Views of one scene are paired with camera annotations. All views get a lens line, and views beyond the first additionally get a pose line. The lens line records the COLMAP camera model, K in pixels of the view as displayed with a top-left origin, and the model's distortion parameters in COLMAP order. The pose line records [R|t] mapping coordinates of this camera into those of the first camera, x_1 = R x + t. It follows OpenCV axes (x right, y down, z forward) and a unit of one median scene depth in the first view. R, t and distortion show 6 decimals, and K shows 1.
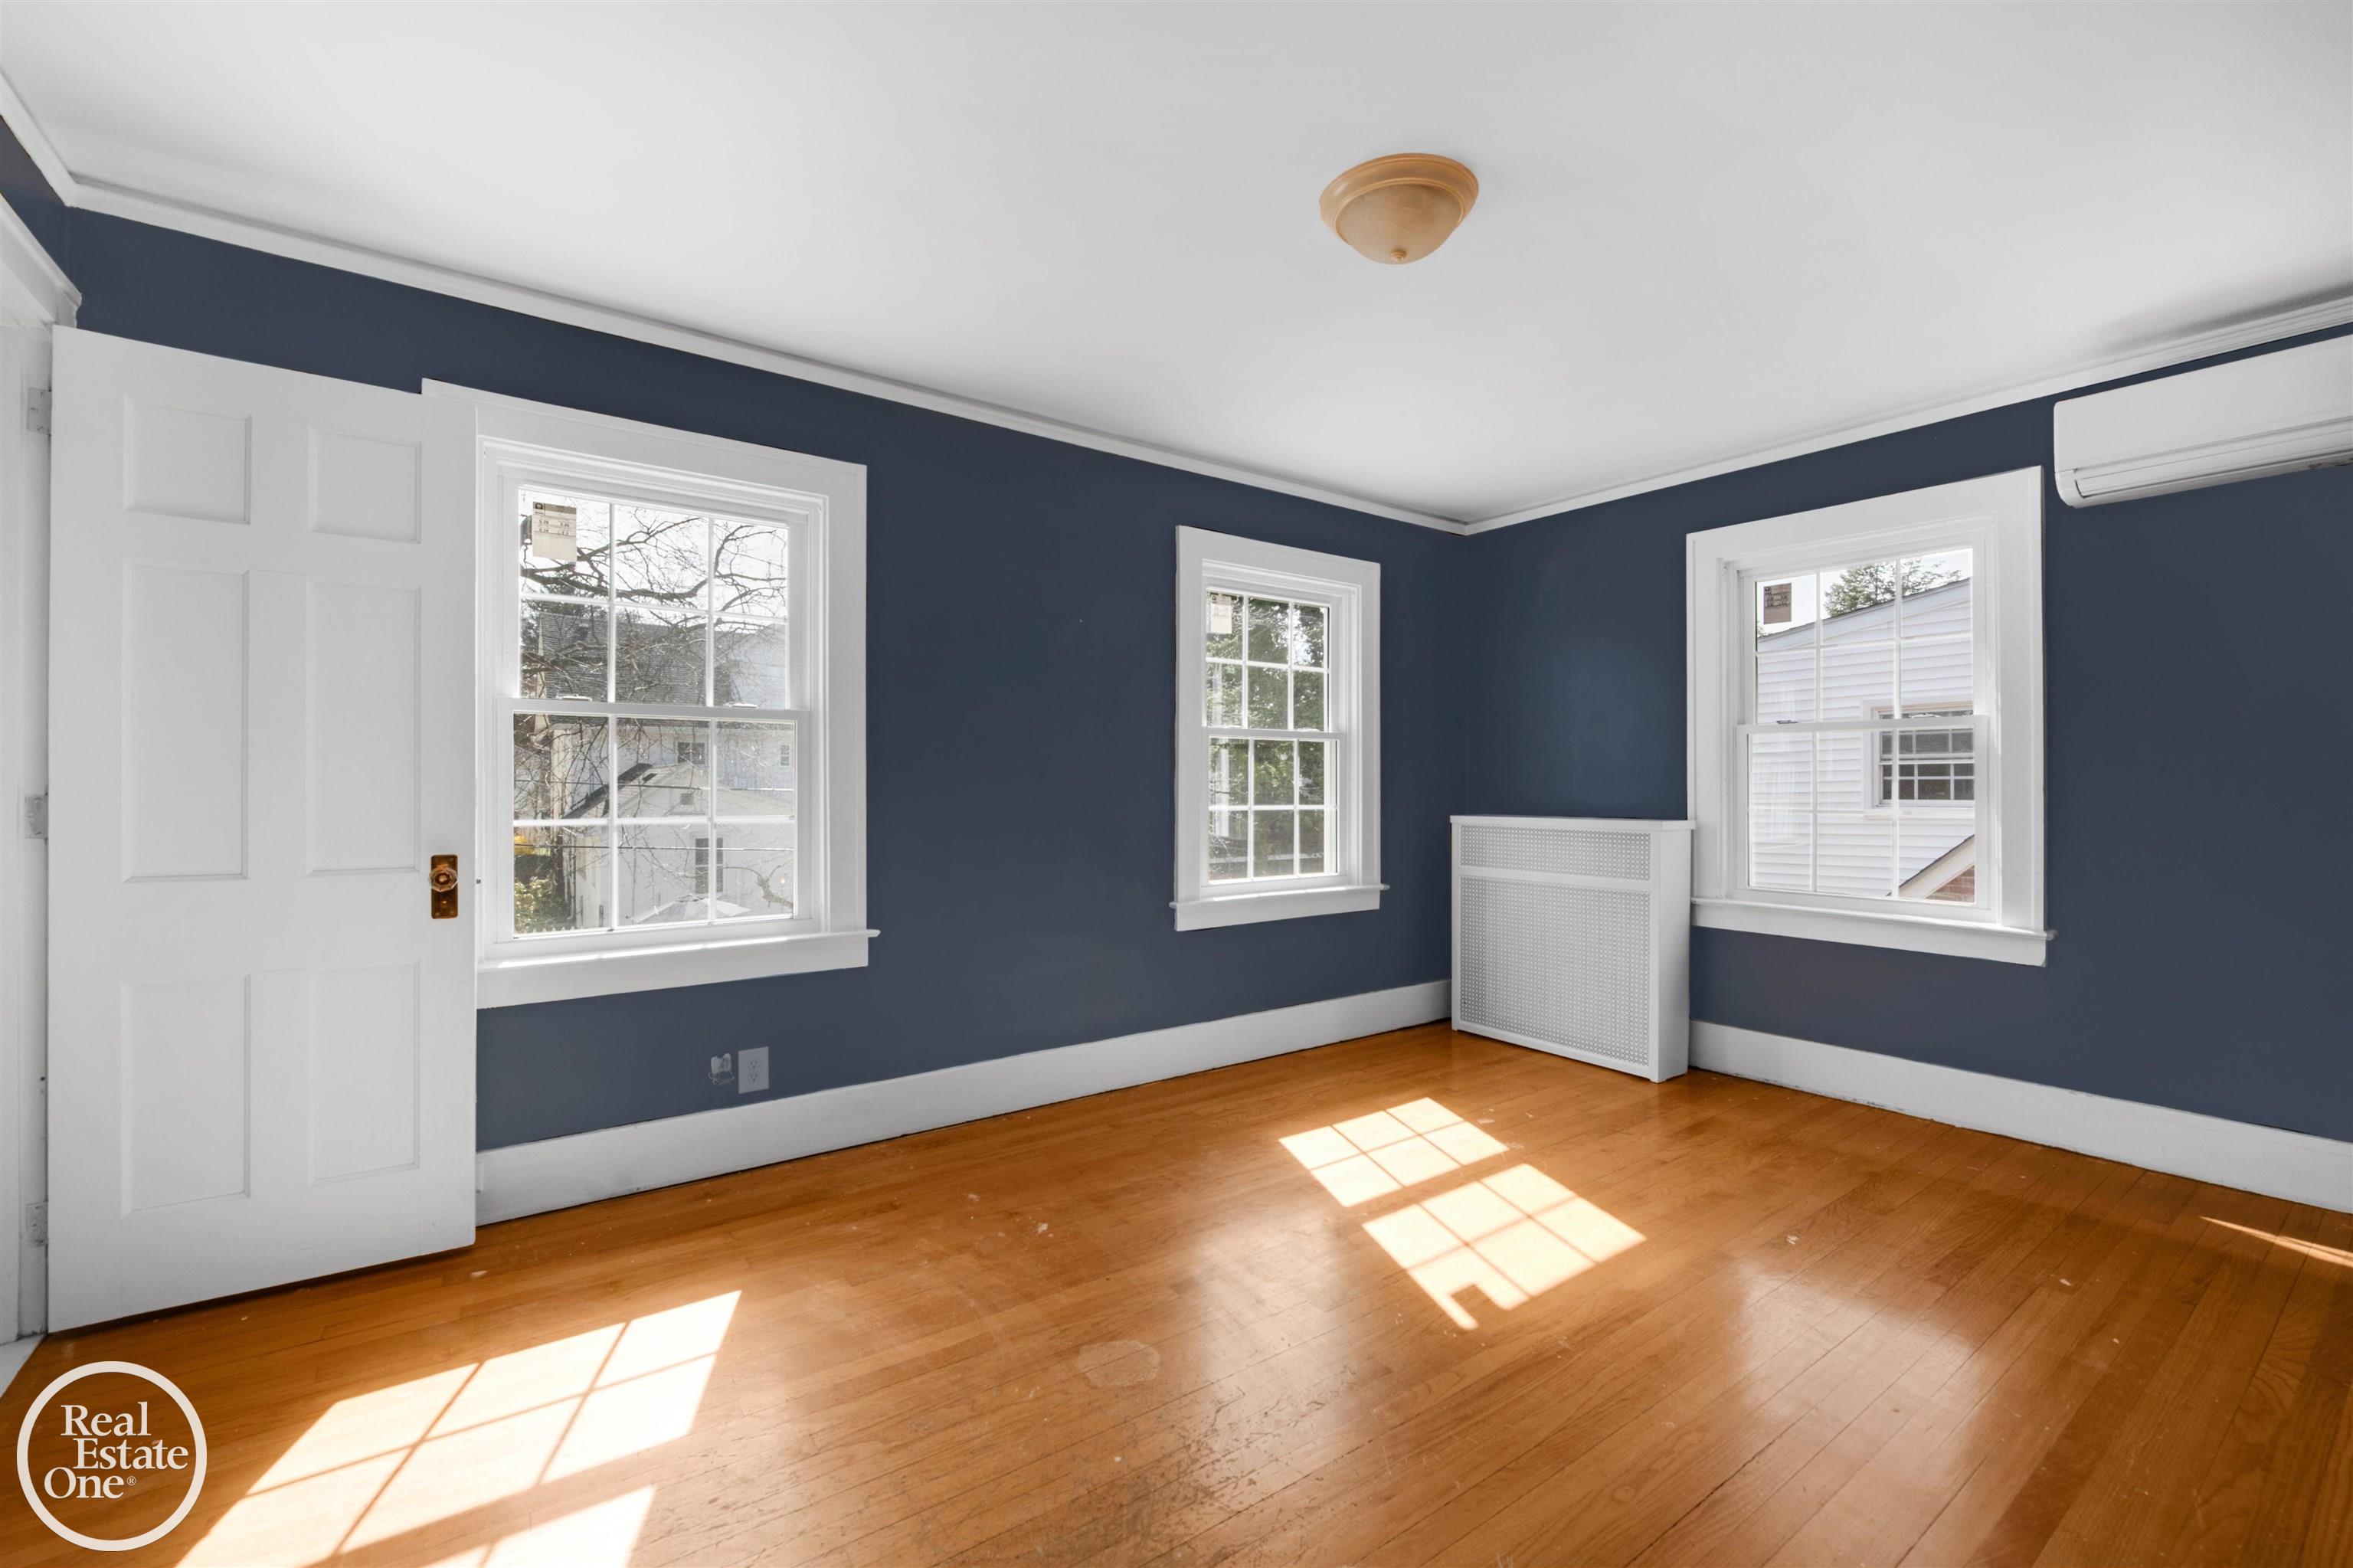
lens RADIAL K [[972.4, 0, 1177.5], [0, 972.4, 774.2], [0, 0, 1]] dist [-0.001492, -0.000136]
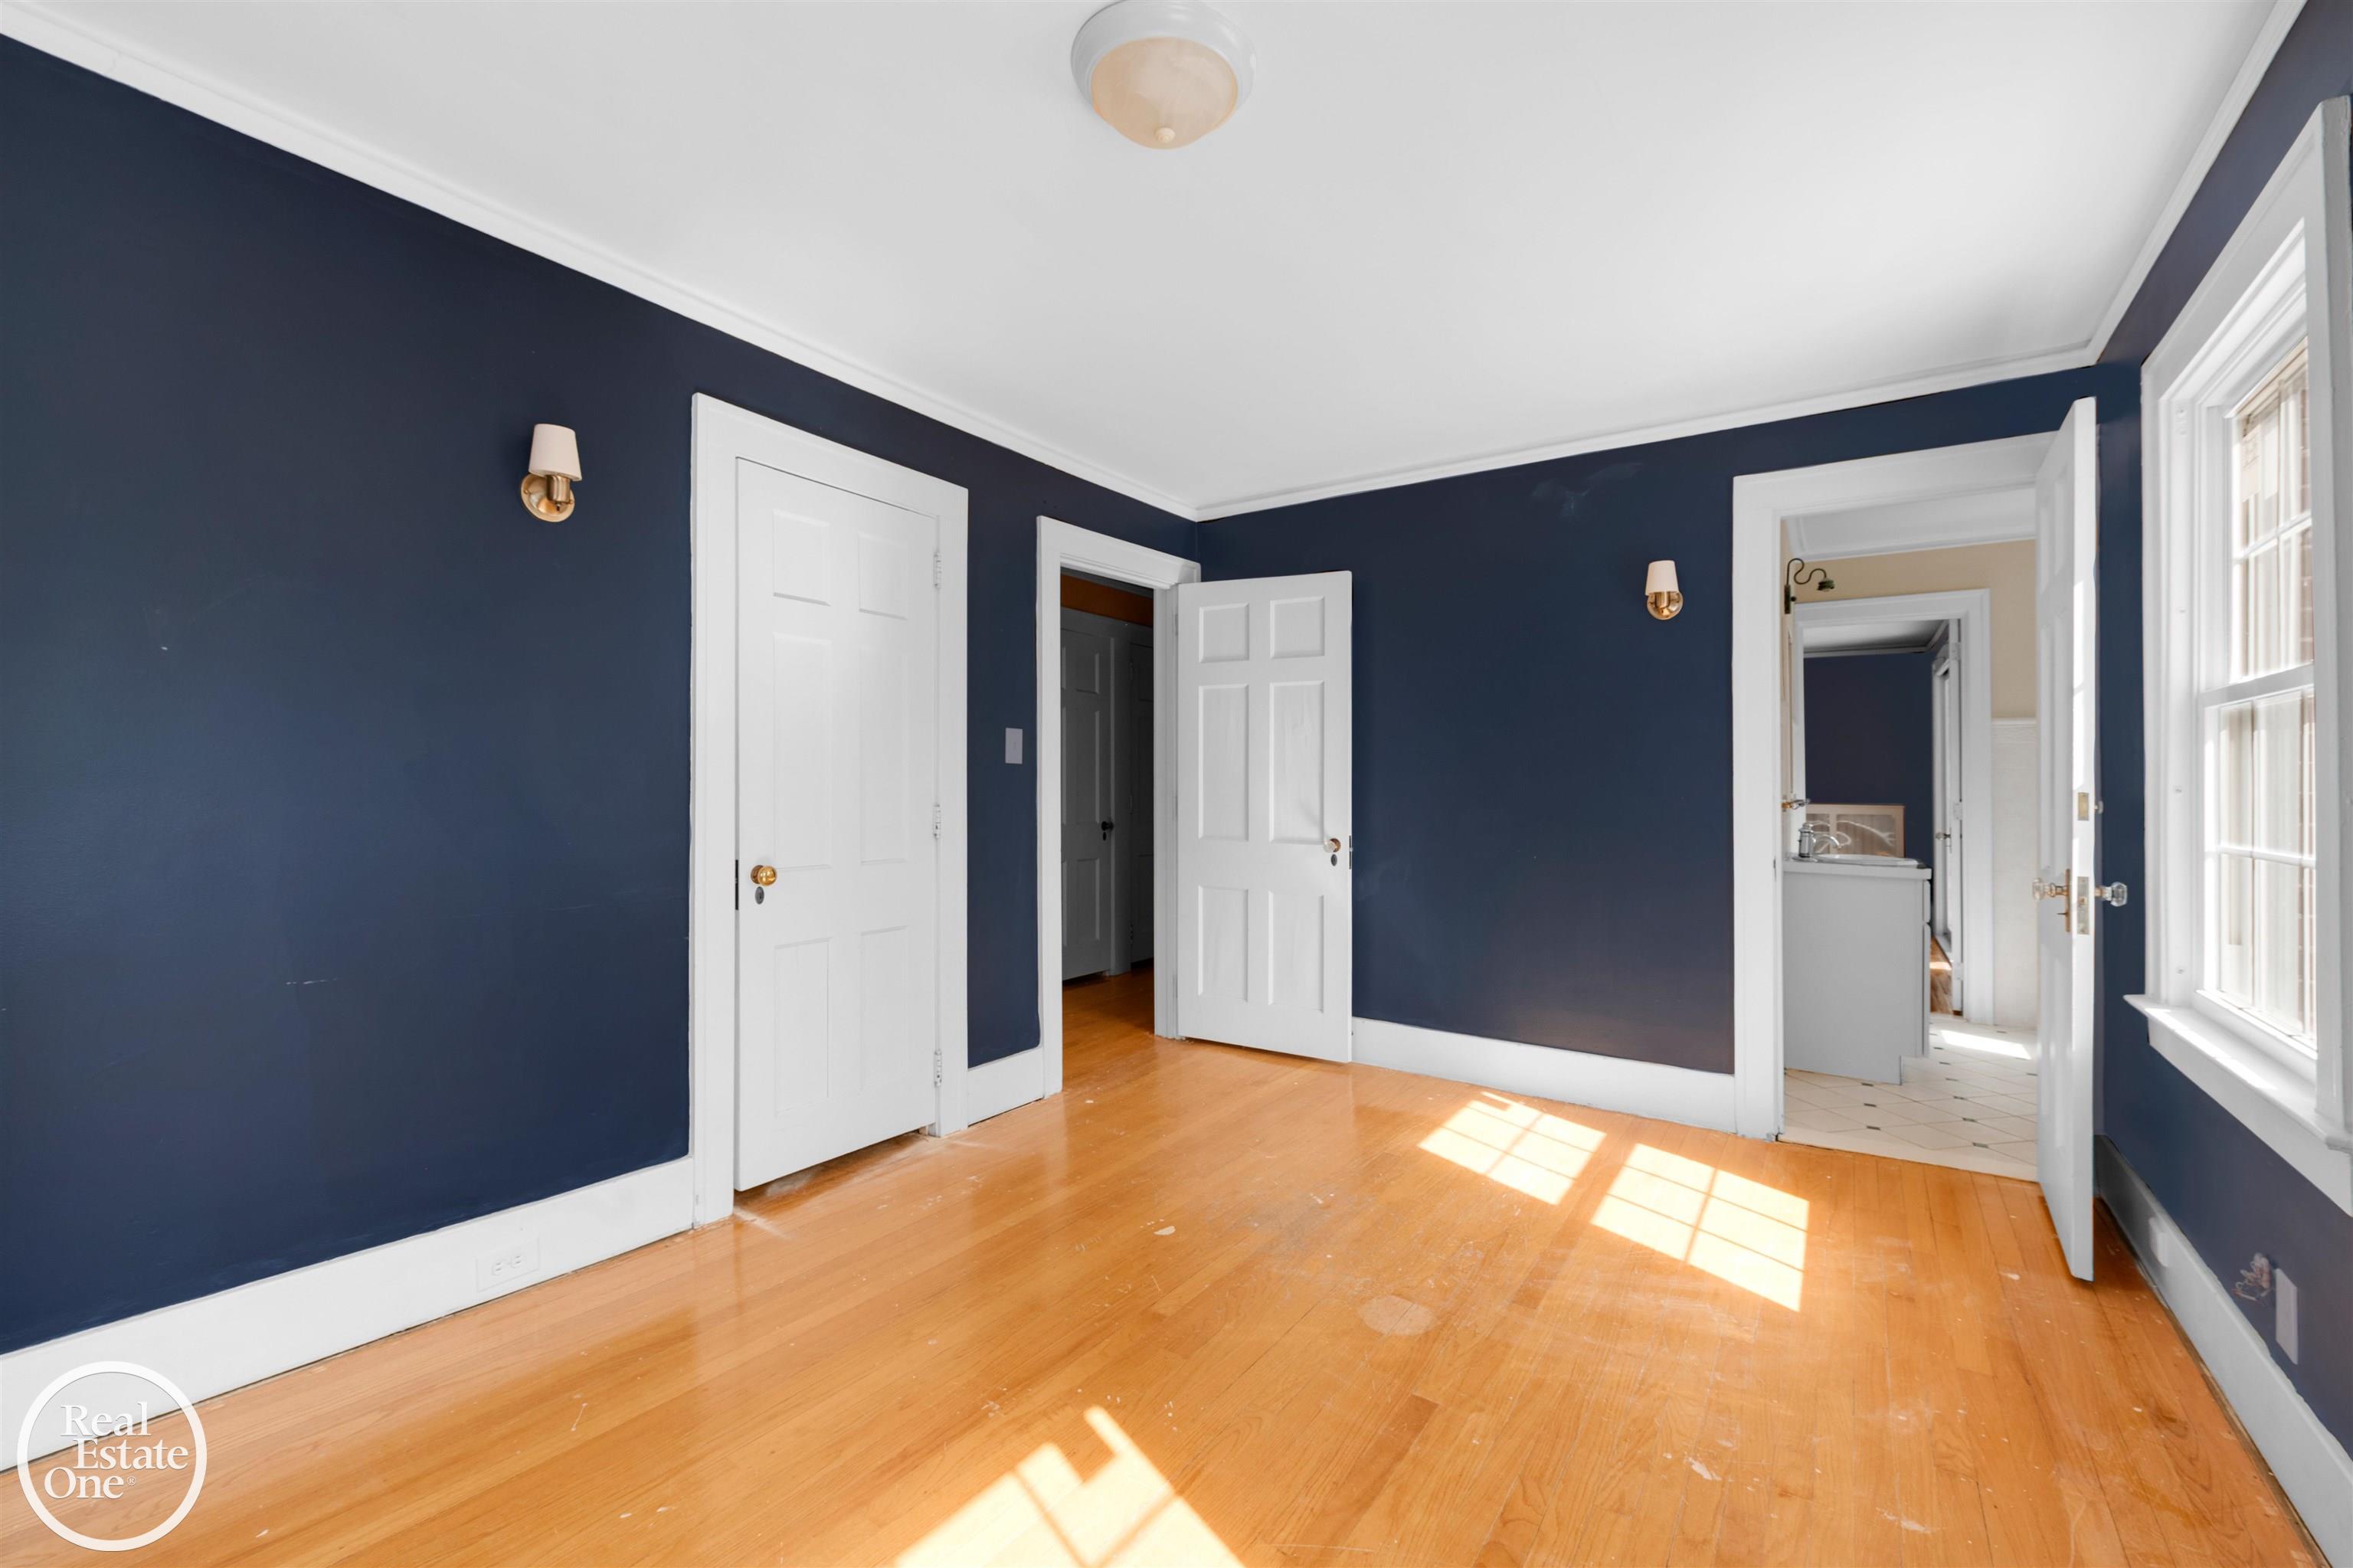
lens RADIAL K [[972.4, 0, 1174.6], [0, 972.4, 780.4], [0, 0, 1]] dist [-0.001492, -0.000136]
pose [[-0.940167, -0.011533, -0.340520, 0.515850], [-0.011423, 0.999932, -0.002328, -0.004000], [0.340524, 0.001701, -0.940234, 1.775536]]
